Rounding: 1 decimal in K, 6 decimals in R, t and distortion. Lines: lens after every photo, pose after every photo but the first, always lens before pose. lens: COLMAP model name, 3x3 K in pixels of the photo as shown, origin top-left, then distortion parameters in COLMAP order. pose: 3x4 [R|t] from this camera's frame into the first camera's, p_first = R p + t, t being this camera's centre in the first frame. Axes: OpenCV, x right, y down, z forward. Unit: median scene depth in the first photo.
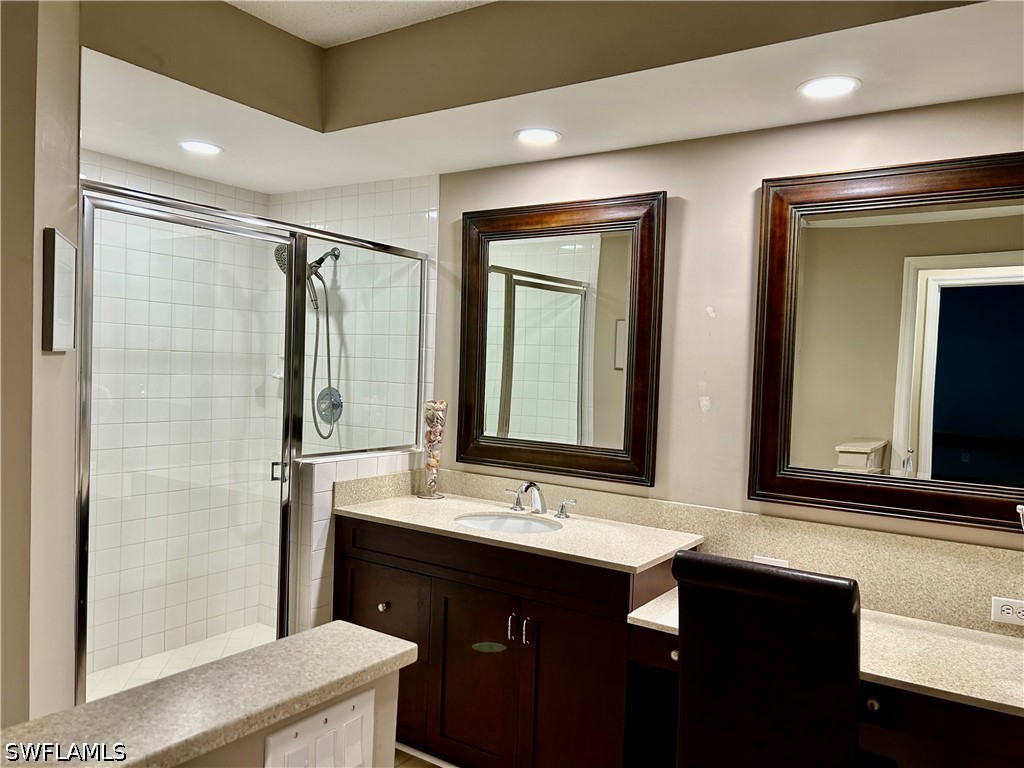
lens RADIAL K [[777.5, 0, 507.0], [0, 777.5, 386.2], [0, 0, 1]] dist [0.060110, -0.063587]
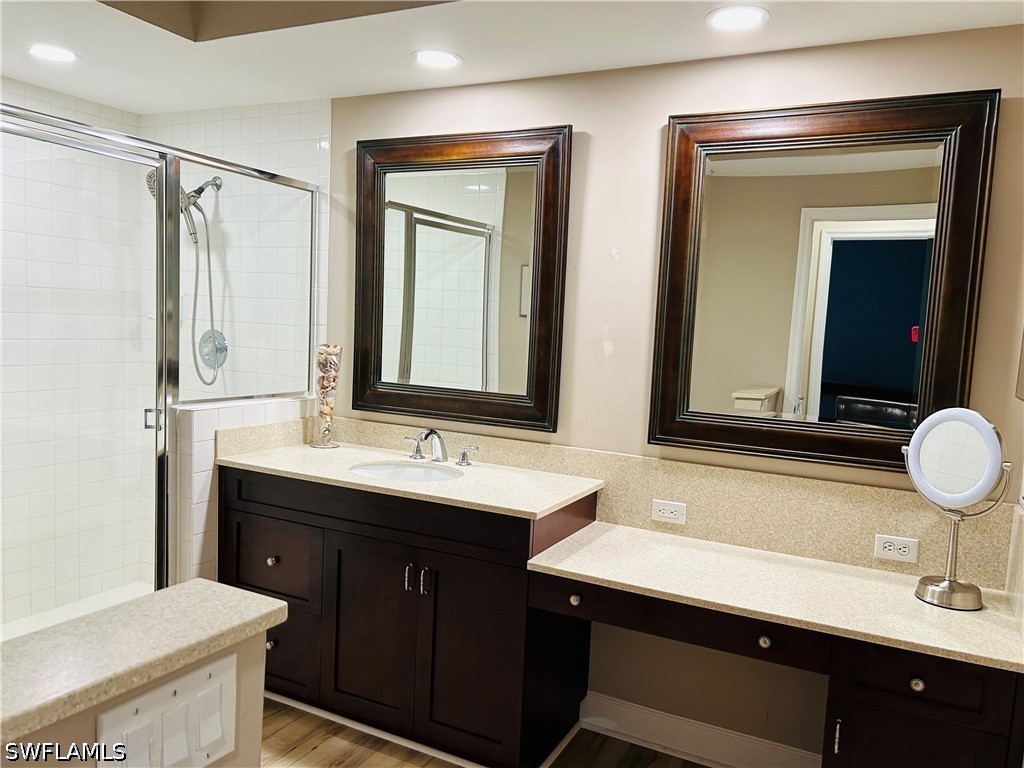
lens RADIAL K [[777.5, 0, 508.5], [0, 777.5, 386.9], [0, 0, 1]] dist [0.060110, -0.063587]
pose [[0.993019, -0.000763, 0.117954, 0.014064], [-0.006710, 0.997995, 0.062943, 0.010735], [-0.117765, -0.063296, 0.991022, 0.041439]]
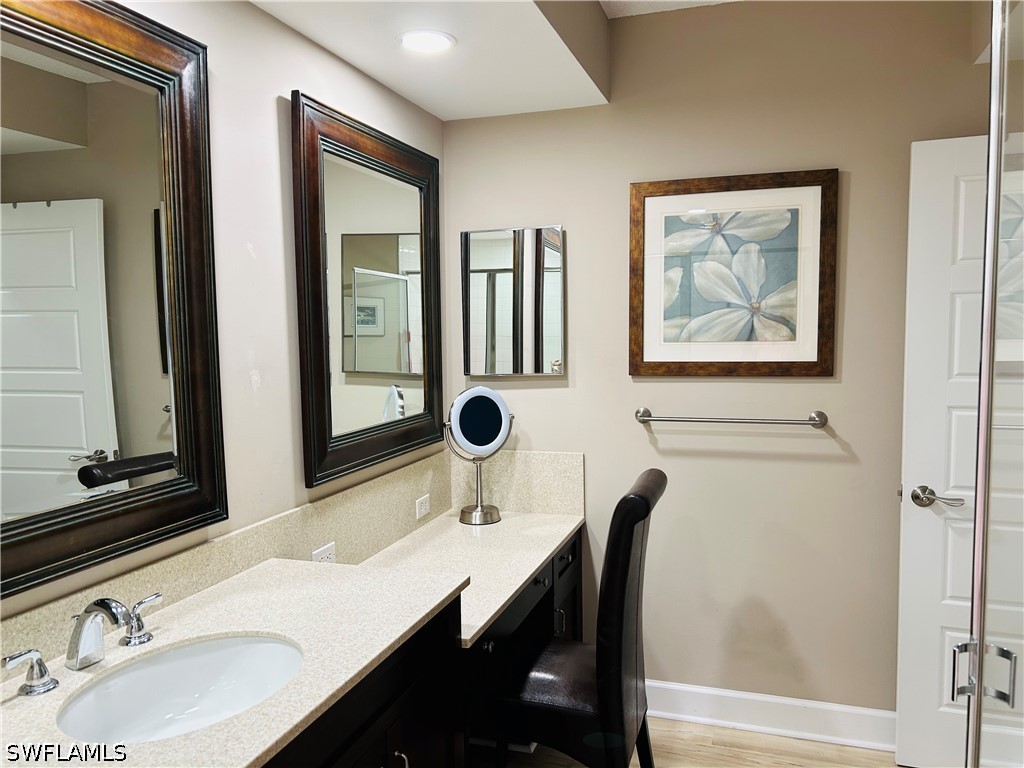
lens RADIAL K [[777.5, 0, 514.0], [0, 777.5, 381.3], [0, 0, 1]] dist [0.060110, -0.063587]
pose [[-0.276904, -0.095869, 0.956103, -0.513661], [0.039486, 0.993035, 0.111007, -0.047807], [-0.960086, 0.068491, -0.271189, 0.997449]]
